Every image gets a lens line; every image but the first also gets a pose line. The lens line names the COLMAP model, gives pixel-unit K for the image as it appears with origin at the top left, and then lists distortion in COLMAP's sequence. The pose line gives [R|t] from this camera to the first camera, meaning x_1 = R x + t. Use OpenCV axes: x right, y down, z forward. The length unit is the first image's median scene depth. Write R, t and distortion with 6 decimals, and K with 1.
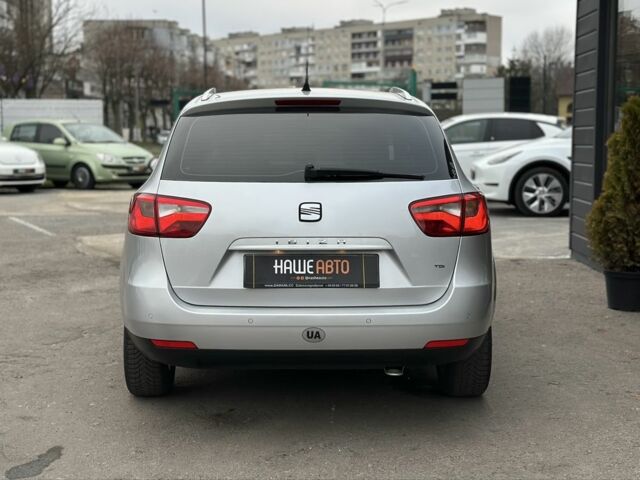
lens RADIAL K [[1062.5, 0, 310.1], [0, 1062.5, 219.8], [0, 0, 1]] dist [0.198907, 0.081786]
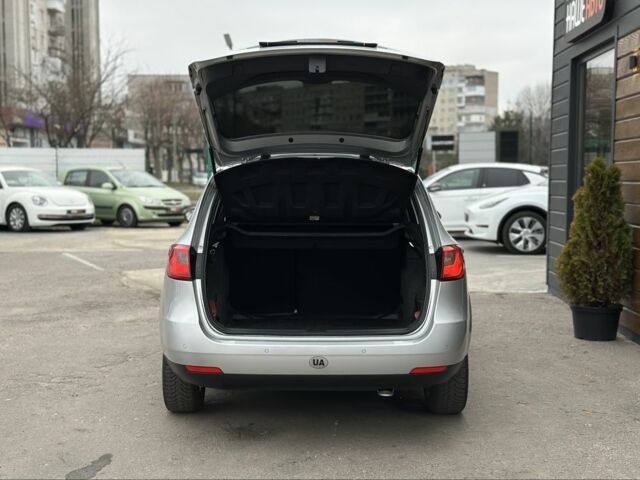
lens RADIAL K [[947.2, 0, 320.0], [0, 947.2, 240.0], [0, 0, 1]] dist [0.243015, -0.048808]
pose [[0.999955, 0.002965, -0.009025, 0.006503], [-0.003067, 0.999931, -0.011328, -0.008946], [0.008991, 0.011355, 0.999895, -0.039947]]
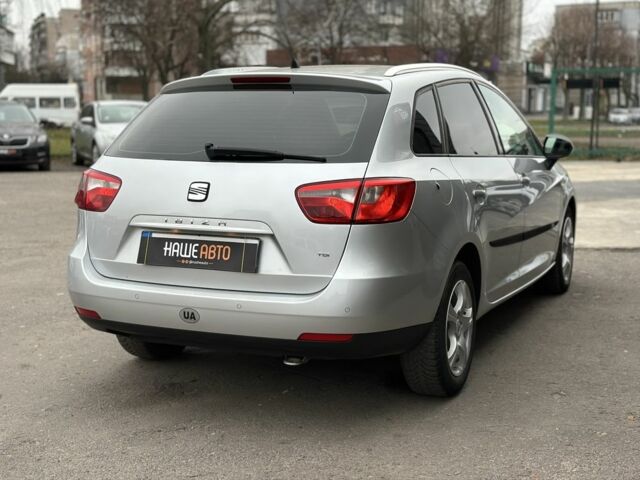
lens RADIAL K [[970.9, 0, 320.0], [0, 970.9, 240.0], [0, 0, 1]] dist [0.148134, -0.245790]
pose [[0.894054, 0.059821, -0.443947, 0.232424], [-0.037826, 0.997585, 0.058245, -0.008980], [0.446360, -0.035281, 0.894158, 0.111772]]
